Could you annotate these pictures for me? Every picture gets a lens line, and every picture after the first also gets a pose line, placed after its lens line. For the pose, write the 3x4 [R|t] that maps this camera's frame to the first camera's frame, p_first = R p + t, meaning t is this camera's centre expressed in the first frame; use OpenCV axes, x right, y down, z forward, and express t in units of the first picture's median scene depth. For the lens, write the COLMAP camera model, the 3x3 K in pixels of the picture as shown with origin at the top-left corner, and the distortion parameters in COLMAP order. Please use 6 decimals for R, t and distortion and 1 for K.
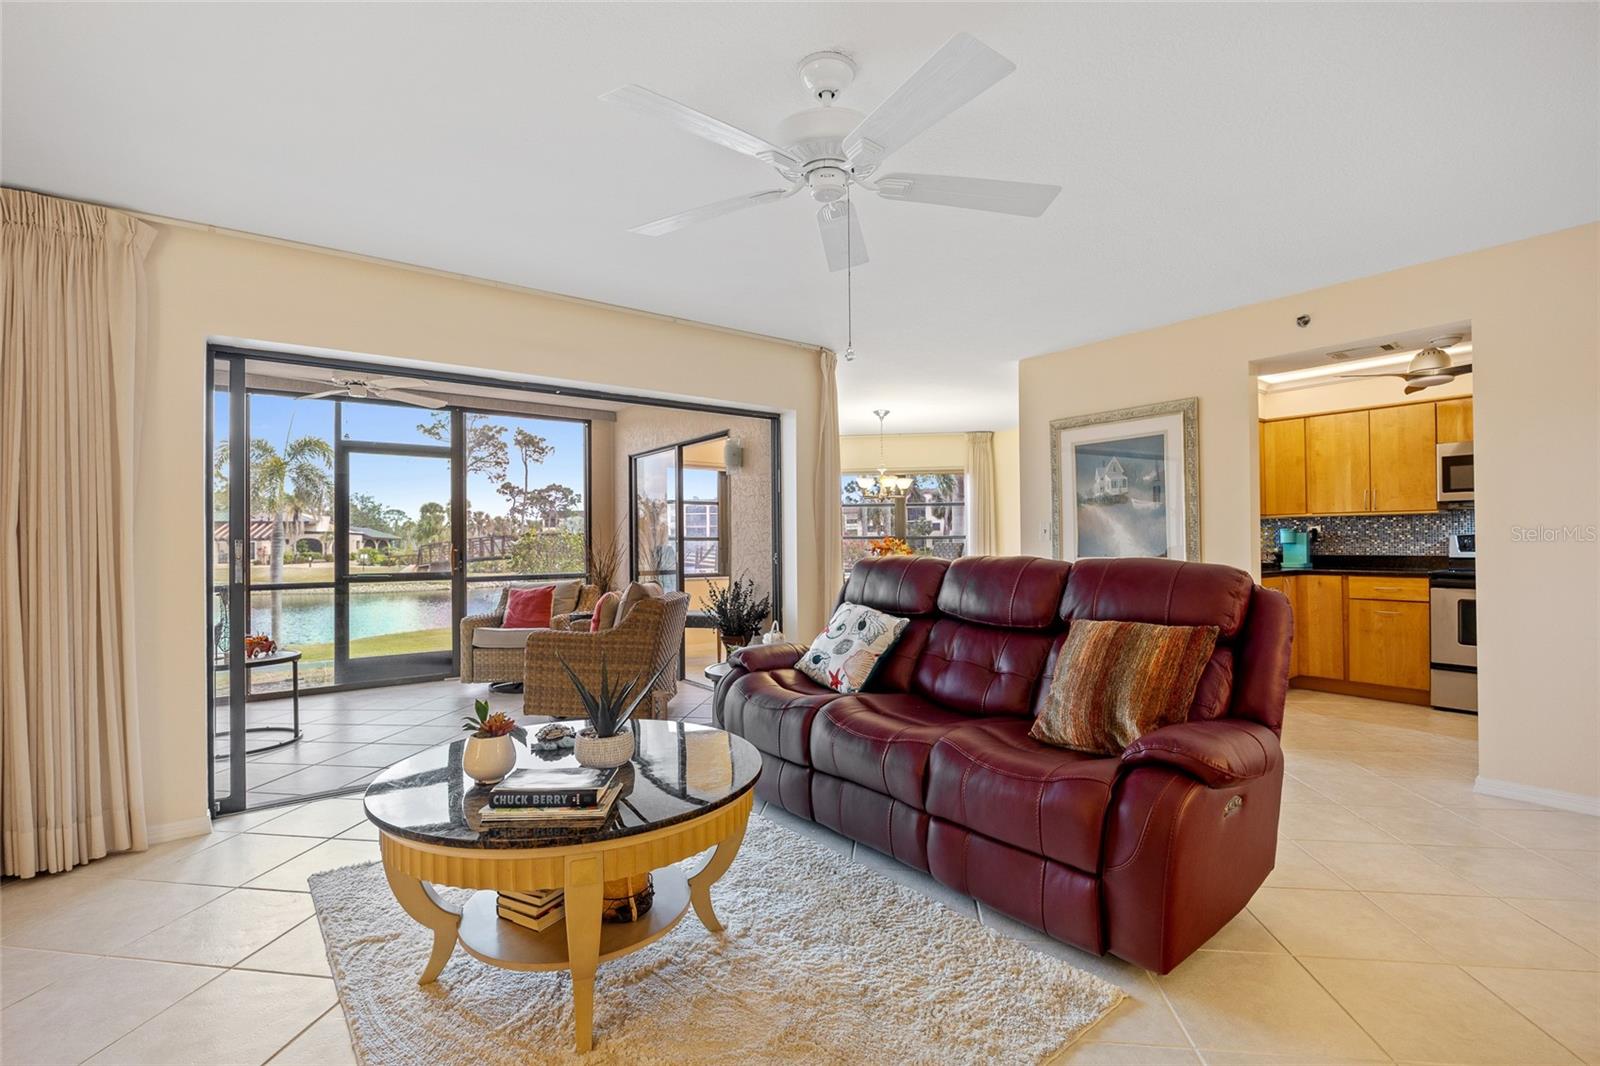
lens RADIAL K [[710.2, 0, 796.0], [0, 710.2, 536.0], [0, 0, 1]] dist [-0.011762, -0.000148]
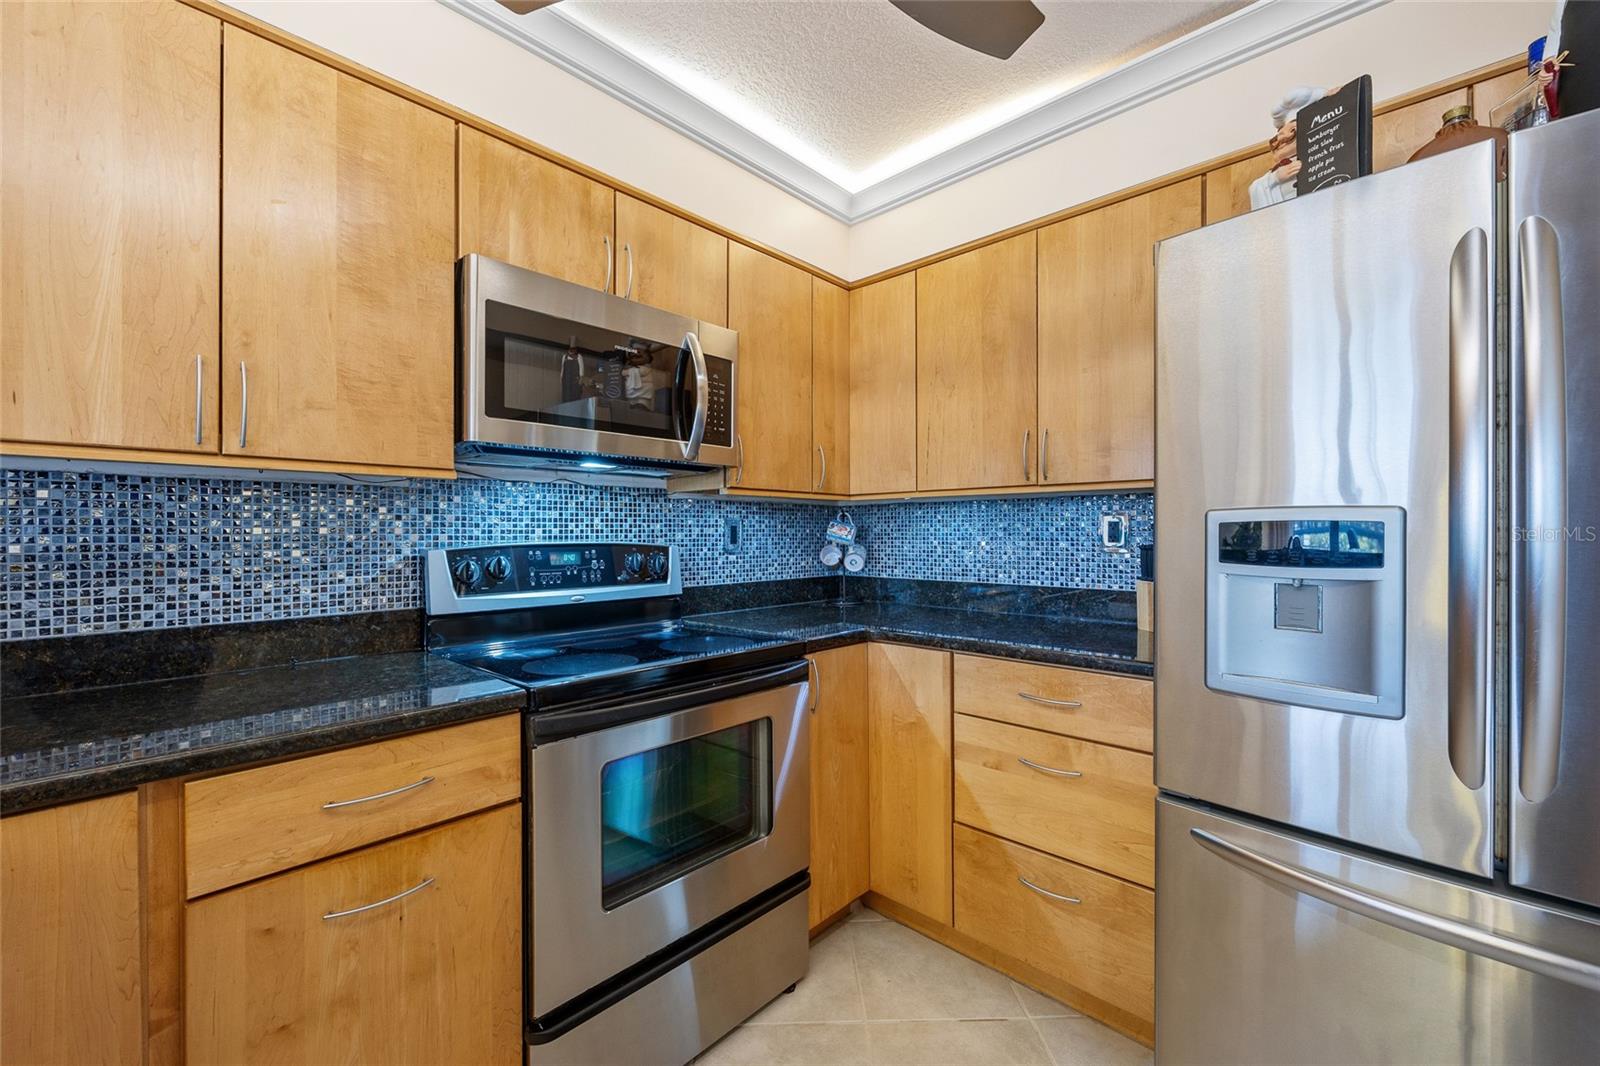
lens RADIAL K [[642.2, 0, 800.0], [0, 642.2, 533.0], [0, 0, 1]] dist [-0.005720, -0.000148]
pose [[-0.168855, 0.006730, 0.985618, 0.543073], [-0.005355, 0.999956, -0.007746, -0.007184], [-0.985626, -0.006586, -0.168812, 0.799098]]
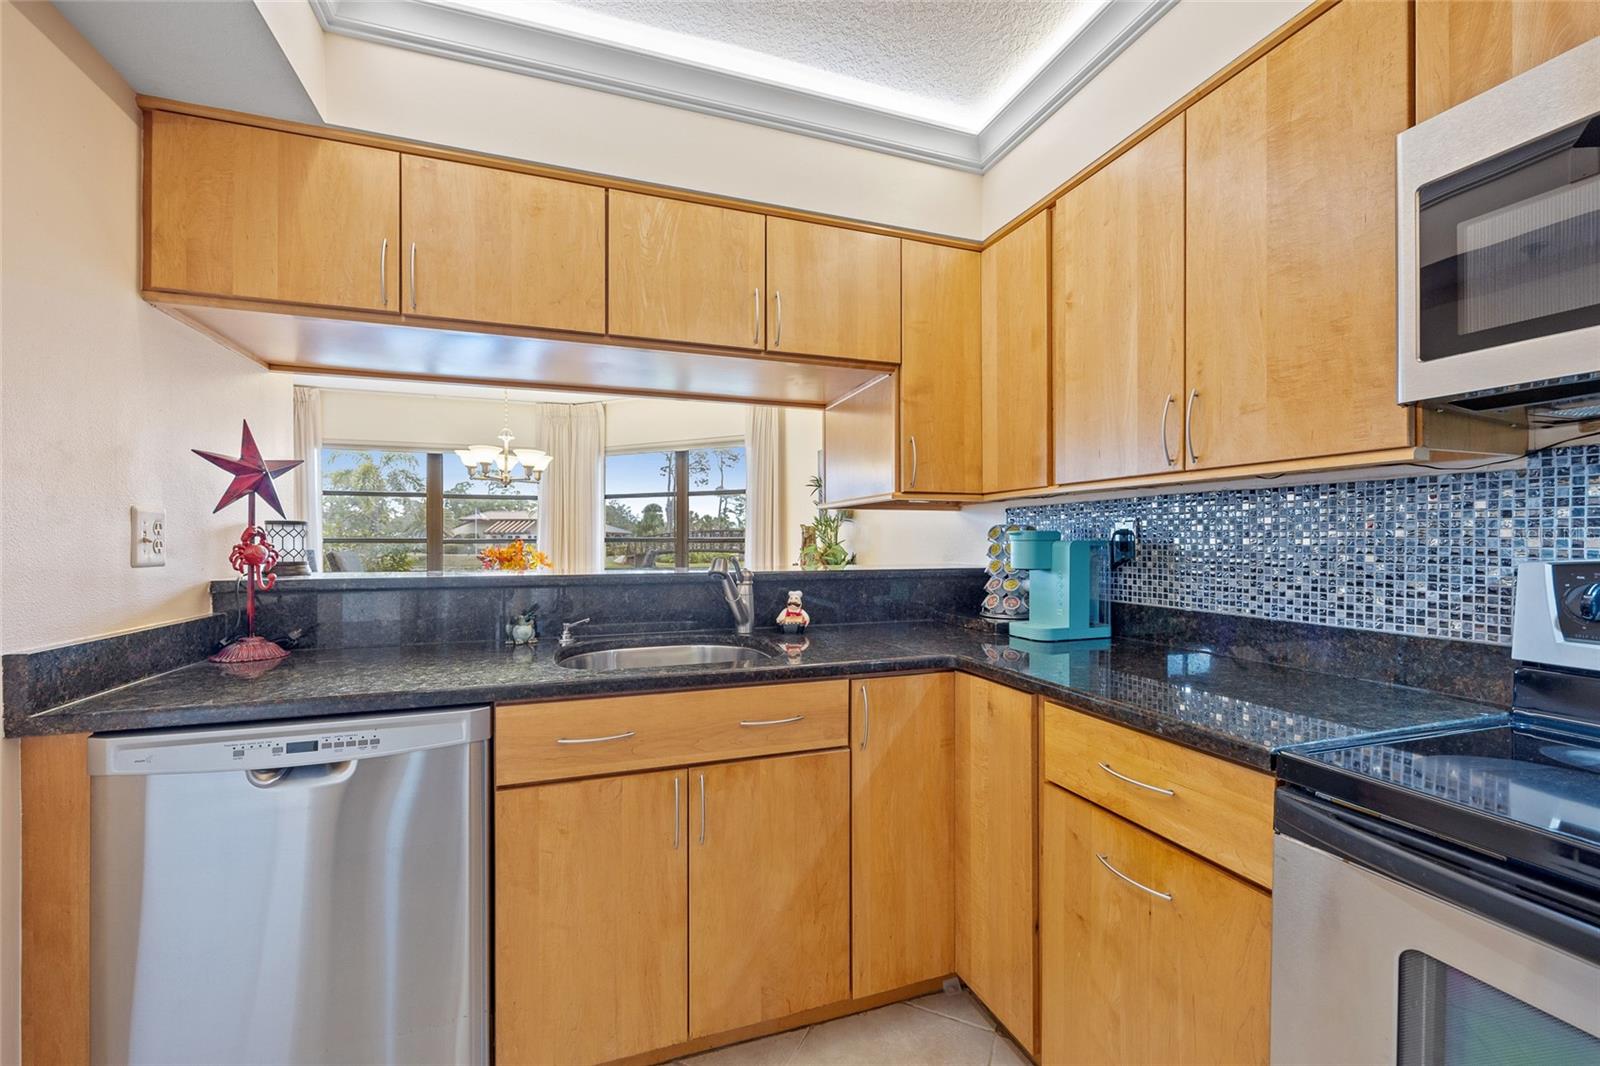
lens RADIAL K [[638.6, 0, 793.7], [0, 638.6, 541.6], [0, 0, 1]] dist [-0.000966, 0.000091]
pose [[0.951534, 0.008989, -0.307412, 0.703677], [-0.004660, 0.999879, 0.014815, -0.008629], [0.307508, -0.012664, 0.951461, 0.669008]]
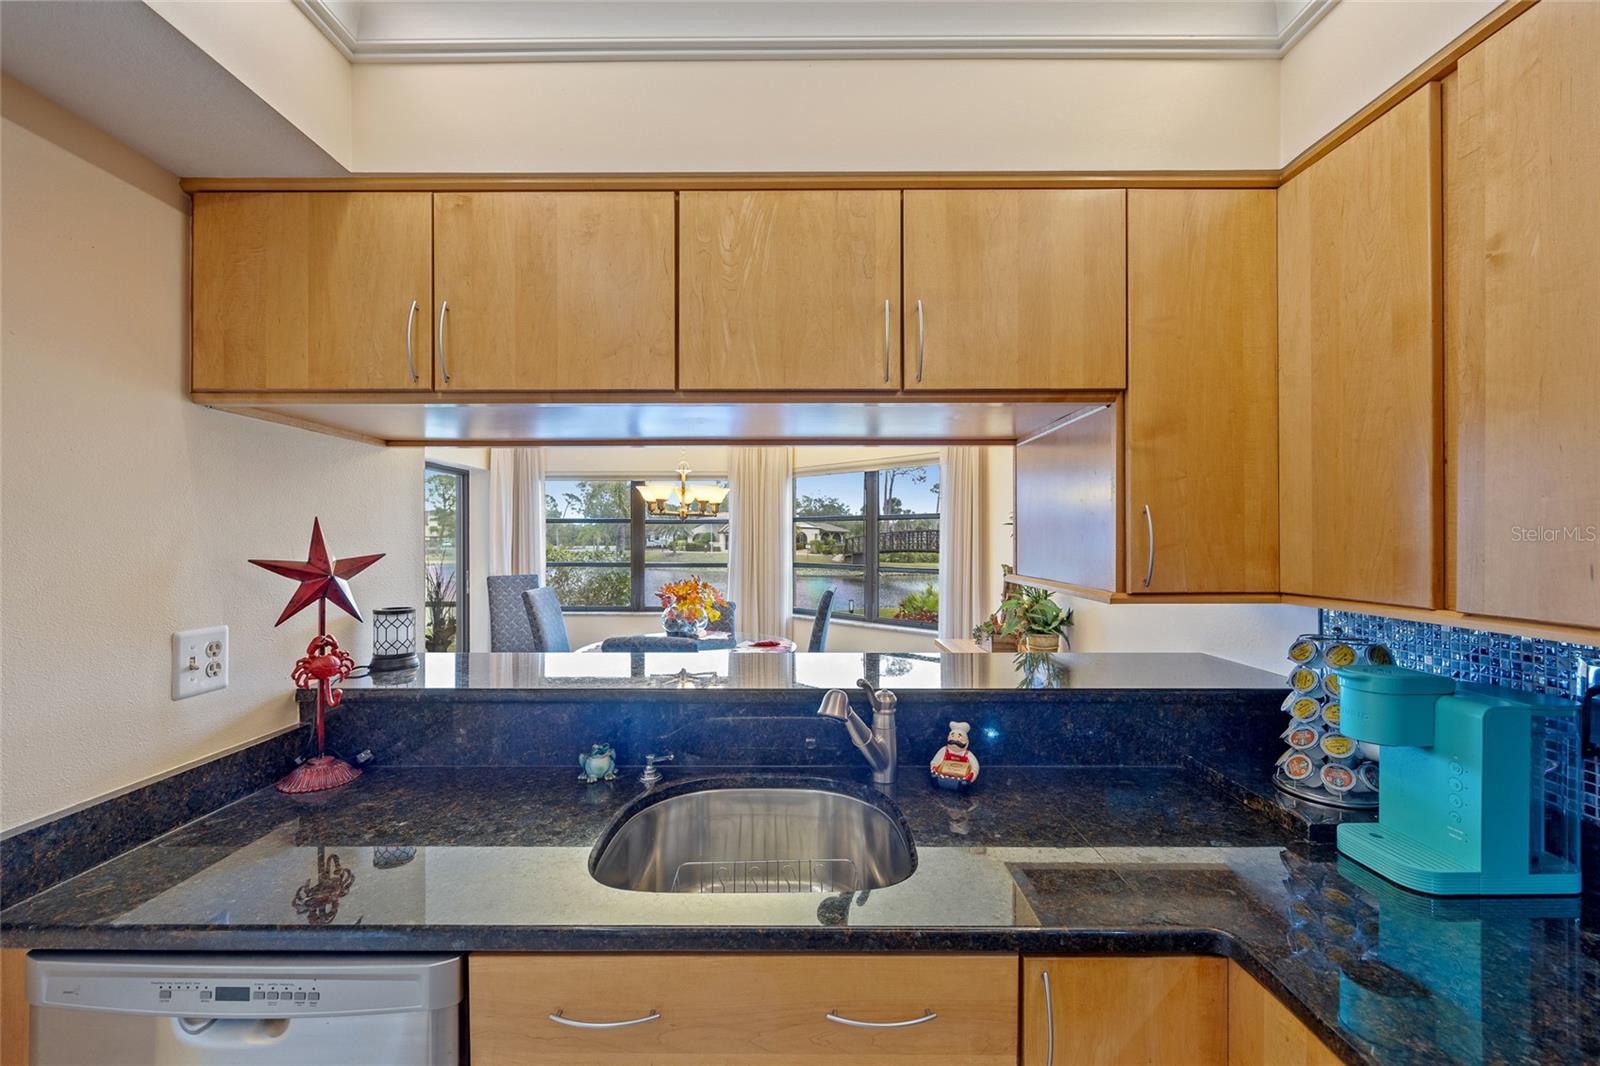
lens RADIAL K [[640.4, 0, 795.4], [0, 640.4, 538.4], [0, 0, 1]] dist [-0.001396, 0.000147]
pose [[0.796818, 0.009020, -0.604153, 0.694058], [0.000822, 0.999871, 0.016013, -0.052560], [0.604219, -0.013256, 0.796708, 0.774636]]
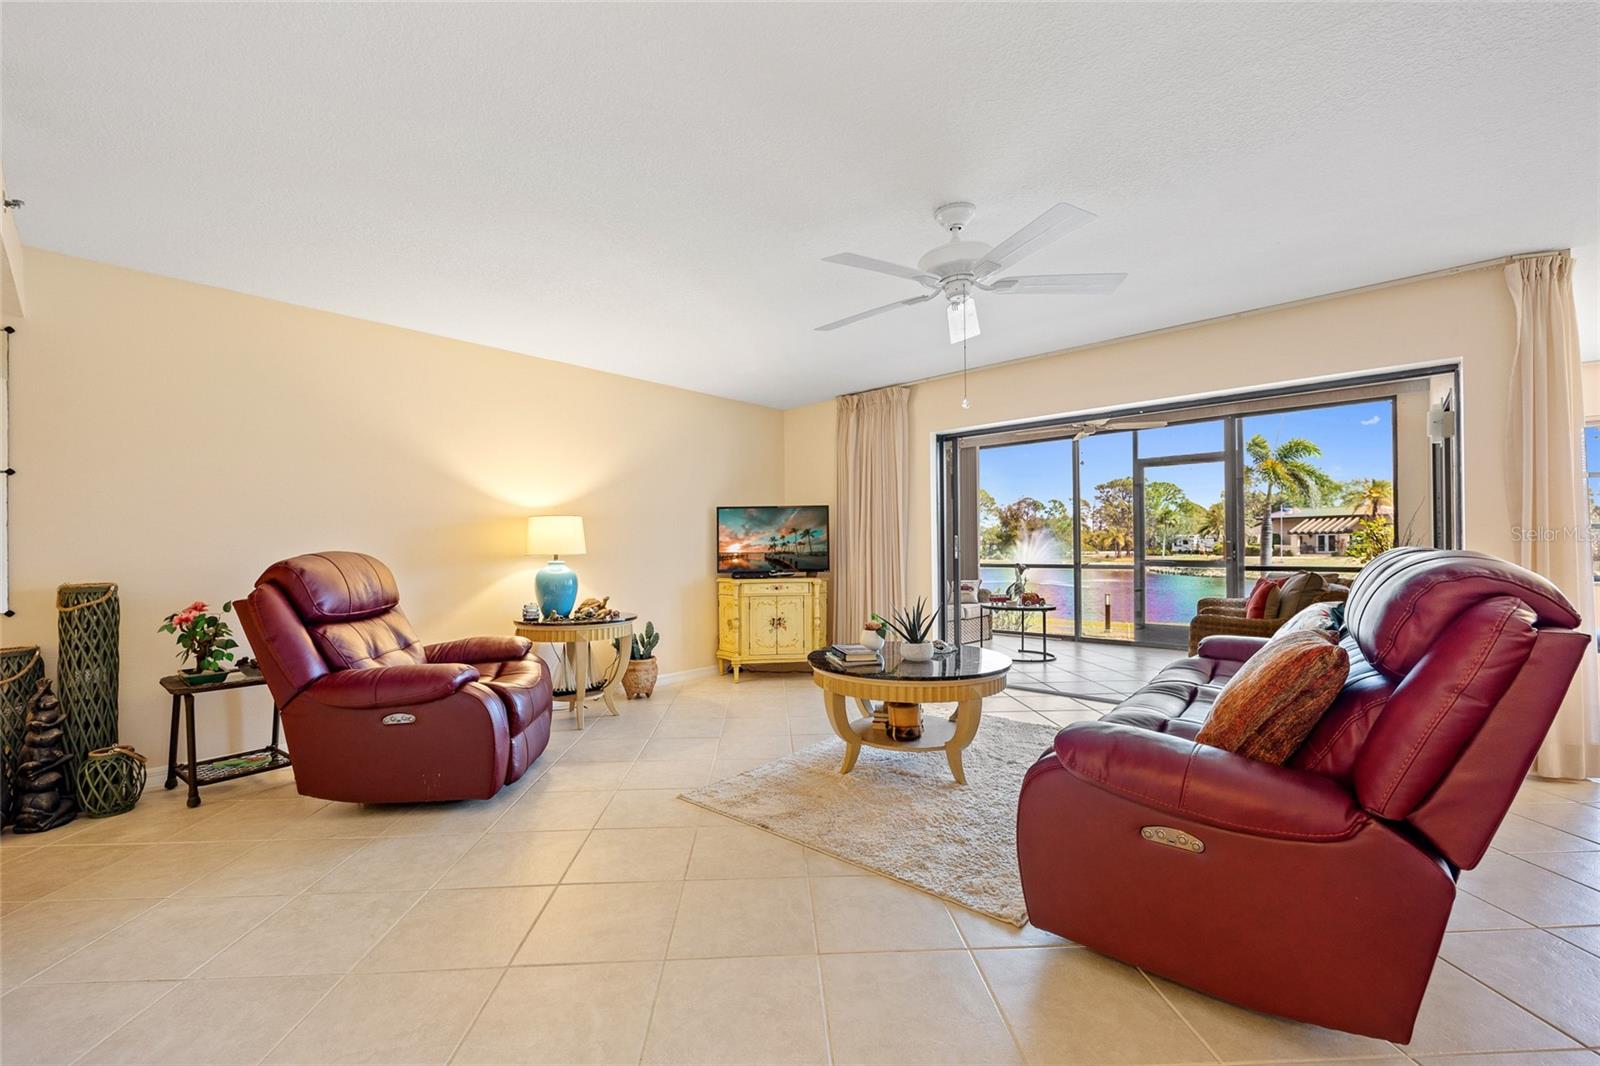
lens RADIAL K [[645.7, 0, 797.5], [0, 645.7, 538.9], [0, 0, 1]] dist [-0.002299, -0.000020]
pose [[0.189900, -0.004411, -0.981794, 0.454714], [0.017988, 0.999838, -0.001013, 0.004793], [0.981639, -0.017468, 0.189949, 0.143340]]
